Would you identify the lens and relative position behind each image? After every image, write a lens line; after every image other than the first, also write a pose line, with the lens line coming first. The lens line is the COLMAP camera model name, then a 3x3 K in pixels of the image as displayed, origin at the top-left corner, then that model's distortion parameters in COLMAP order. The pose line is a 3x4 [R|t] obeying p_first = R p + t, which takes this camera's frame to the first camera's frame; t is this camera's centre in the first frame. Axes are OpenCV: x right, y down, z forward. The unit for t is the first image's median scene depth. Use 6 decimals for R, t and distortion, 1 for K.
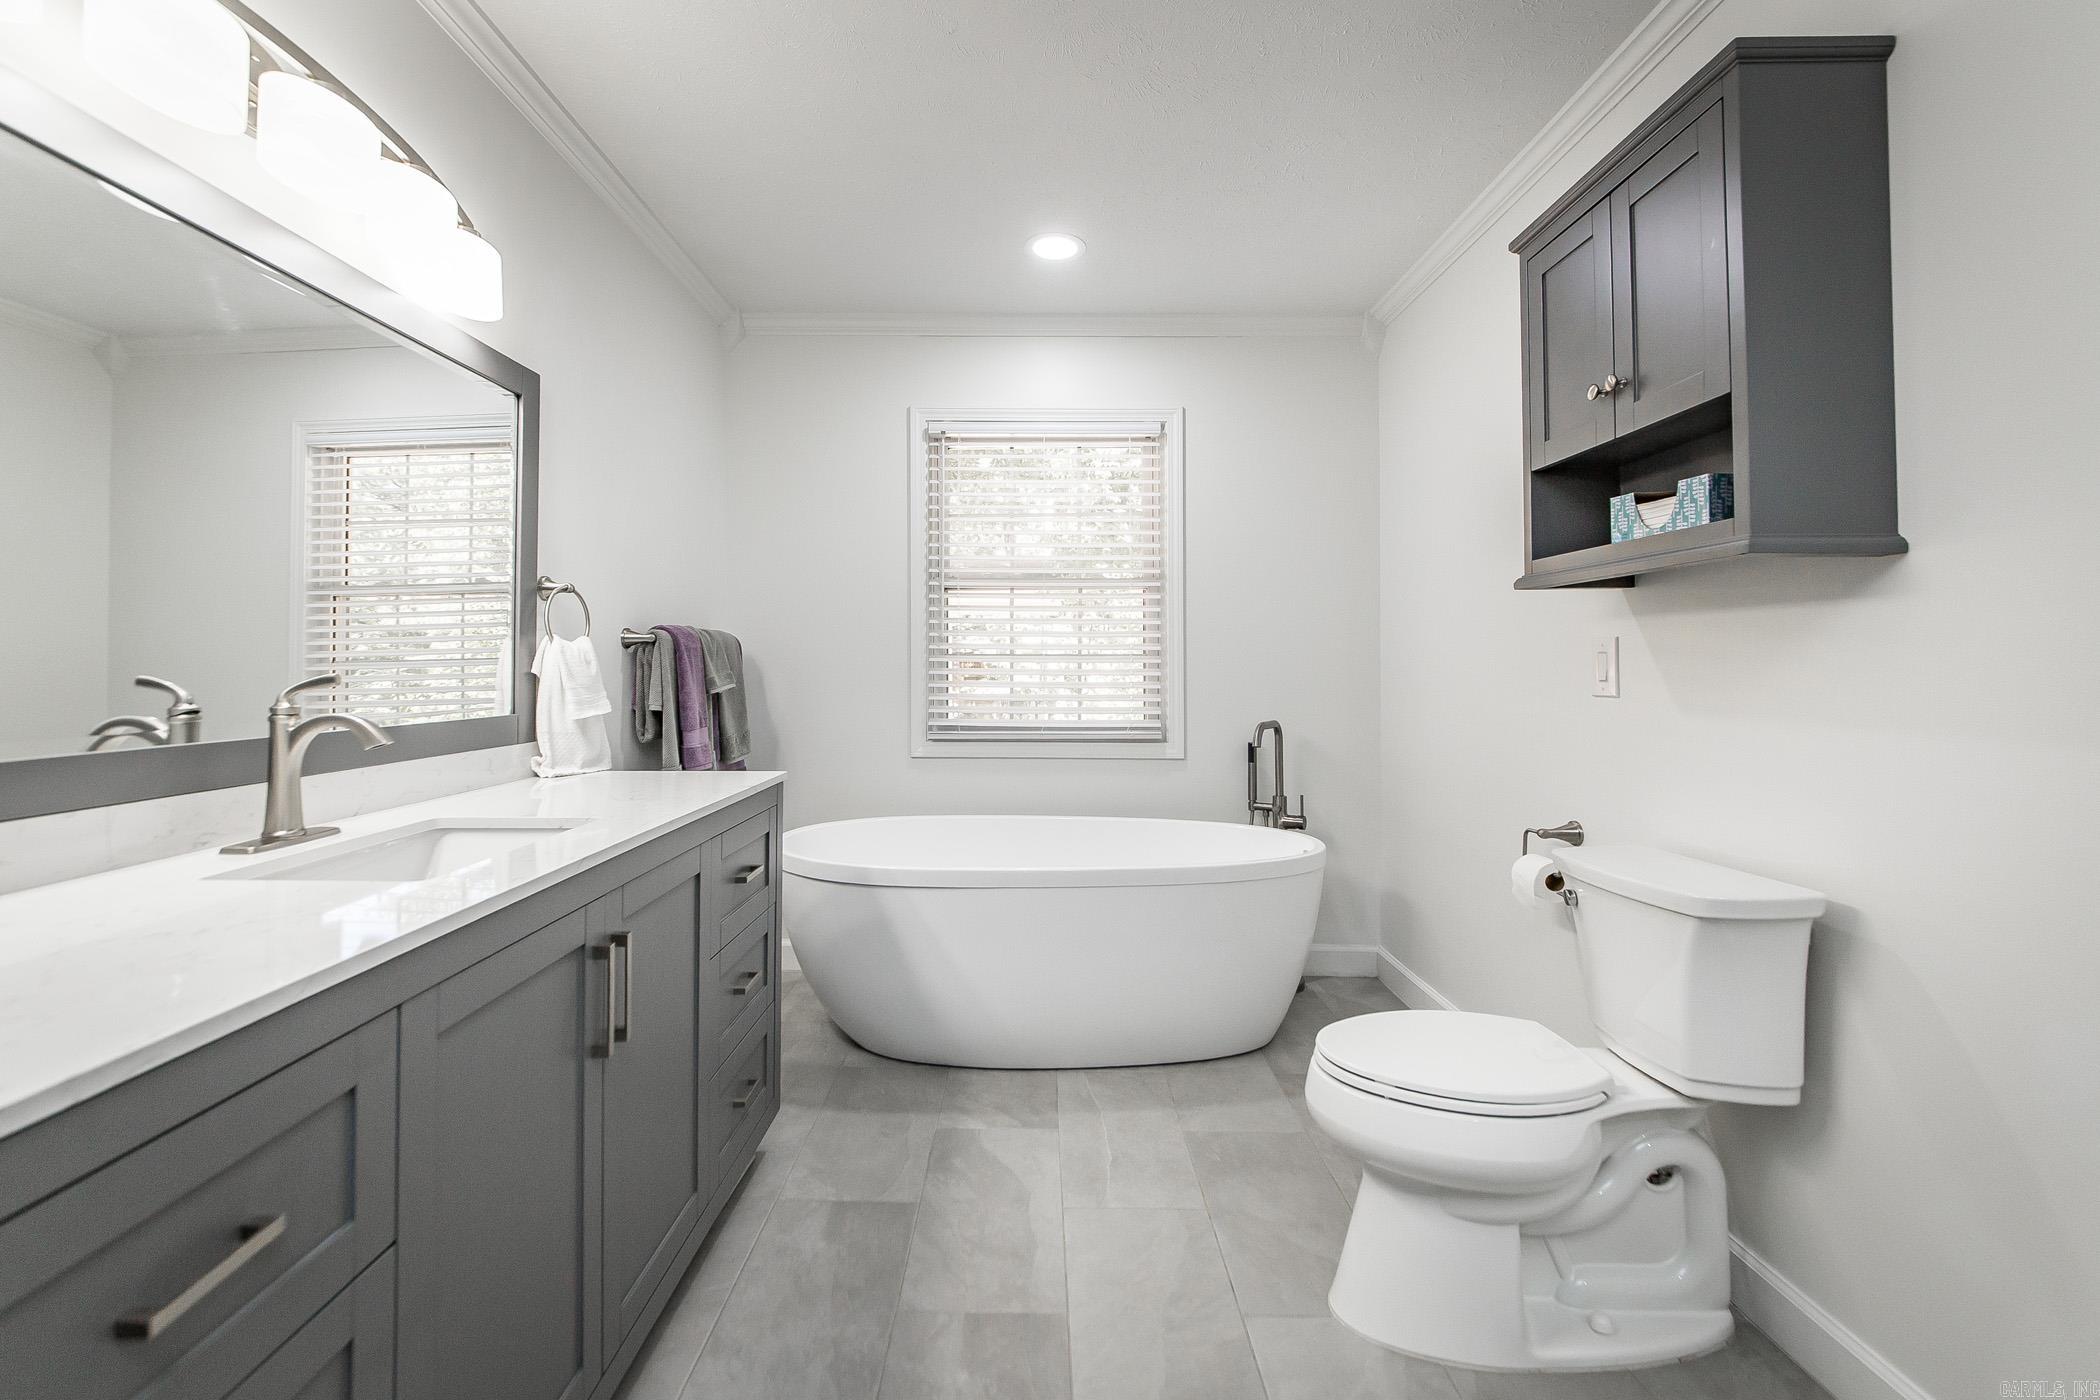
lens RADIAL K [[813.7, 0, 1040.4], [0, 813.7, 672.2], [0, 0, 1]] dist [-0.001483, -0.008323]
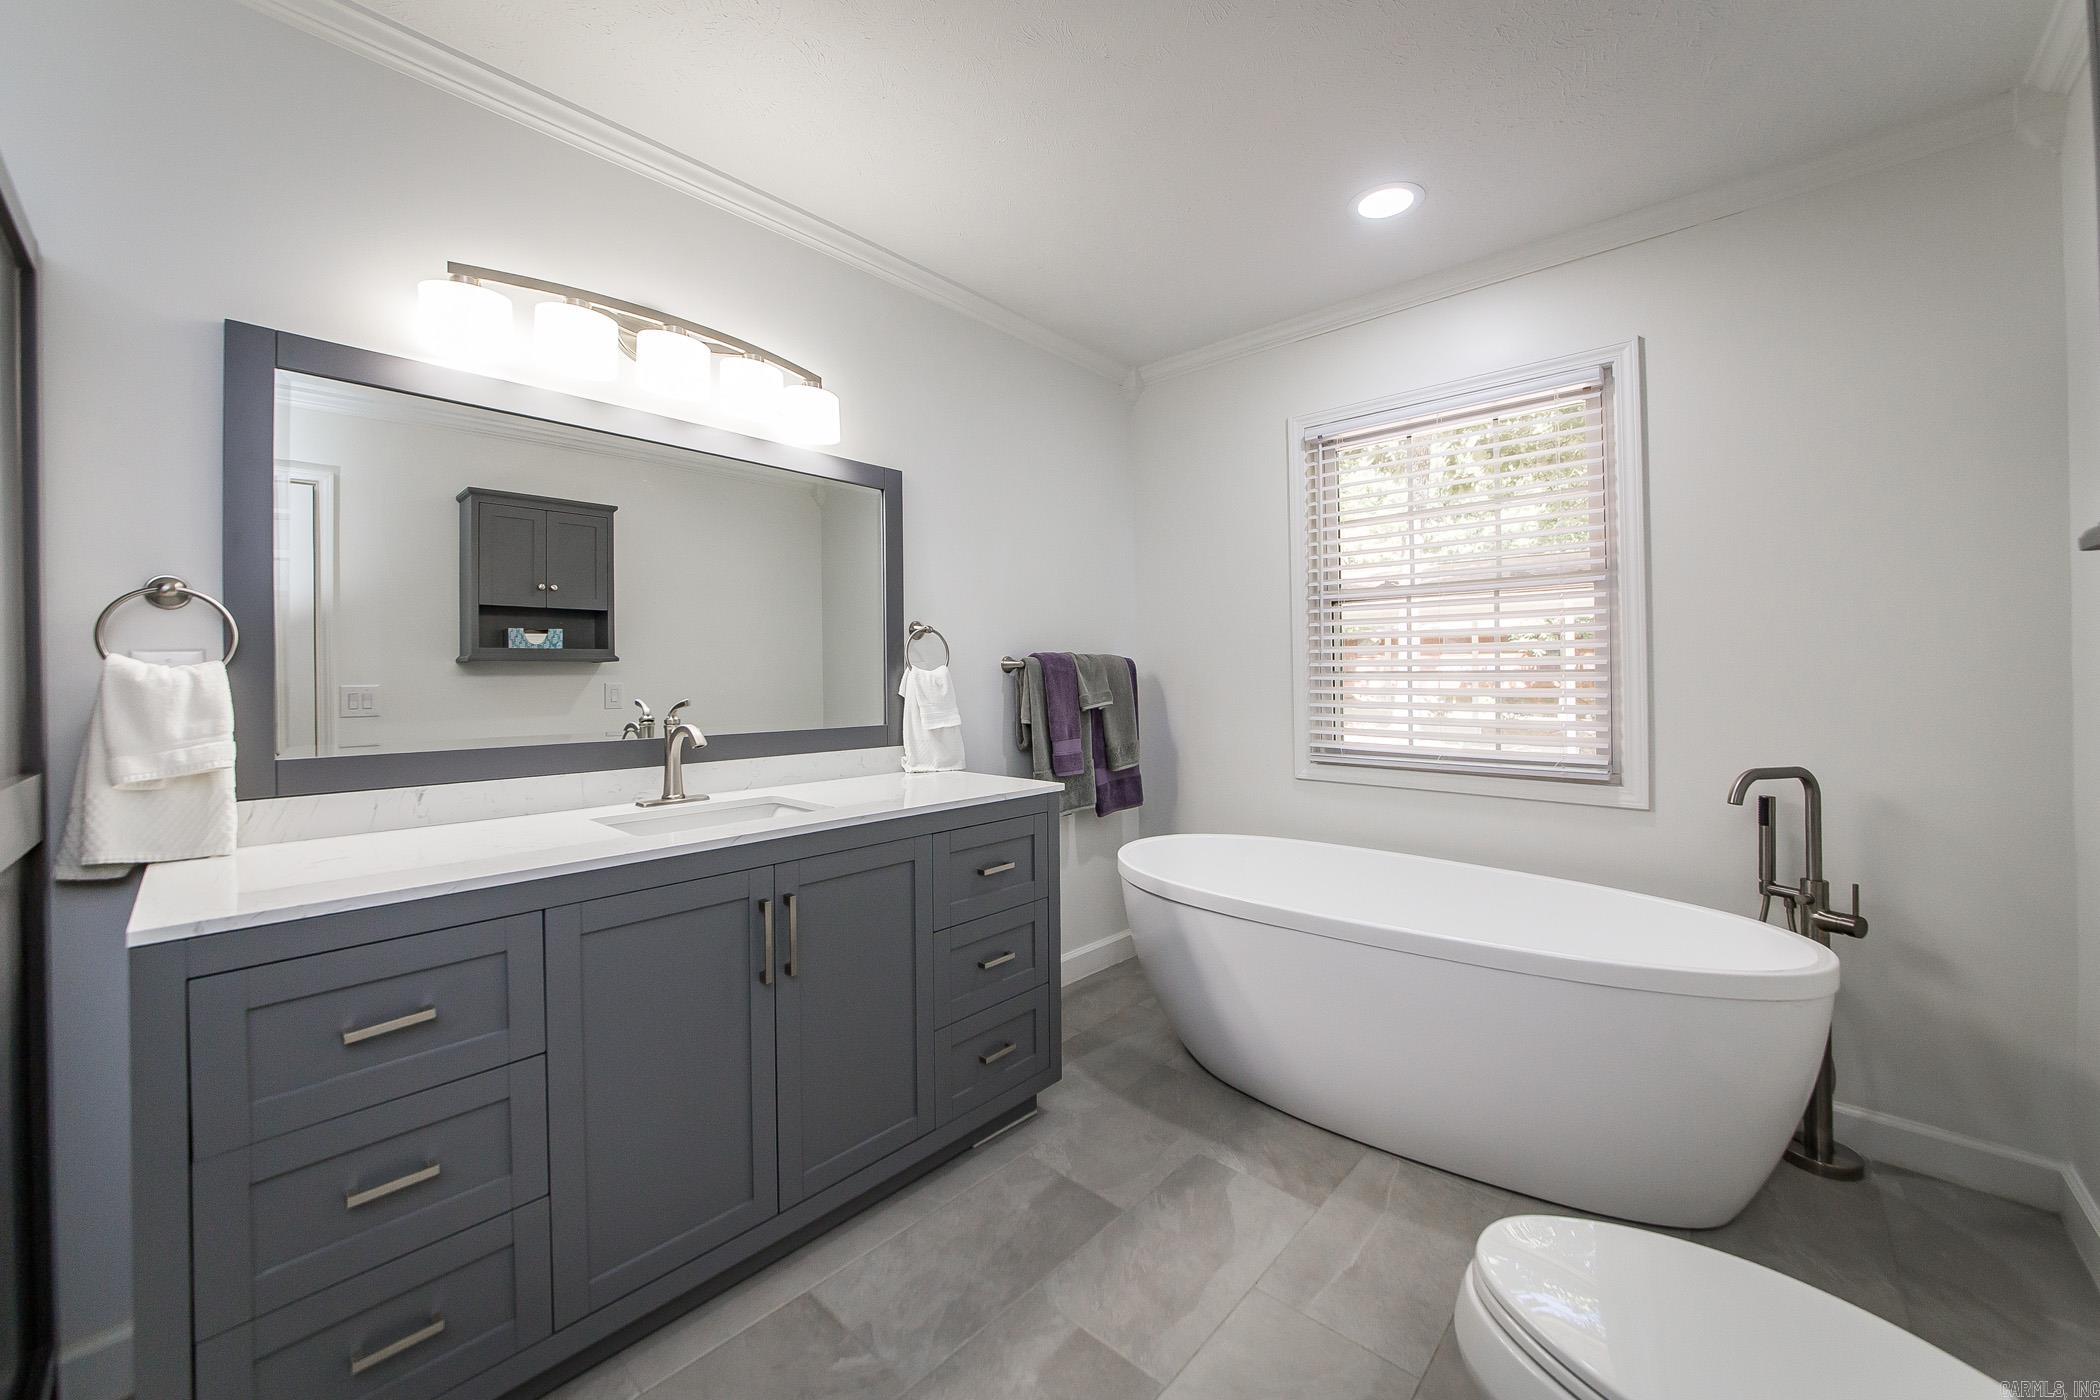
lens RADIAL K [[762.9, 0, 1021.4], [0, 762.9, 695.8], [0, 0, 1]] dist [-0.028135, 0.006672]
pose [[0.747814, 0.008495, -0.663854, 0.306173], [0.001485, 0.999894, 0.014468, -0.012599], [0.663907, -0.011805, 0.747722, 0.164112]]
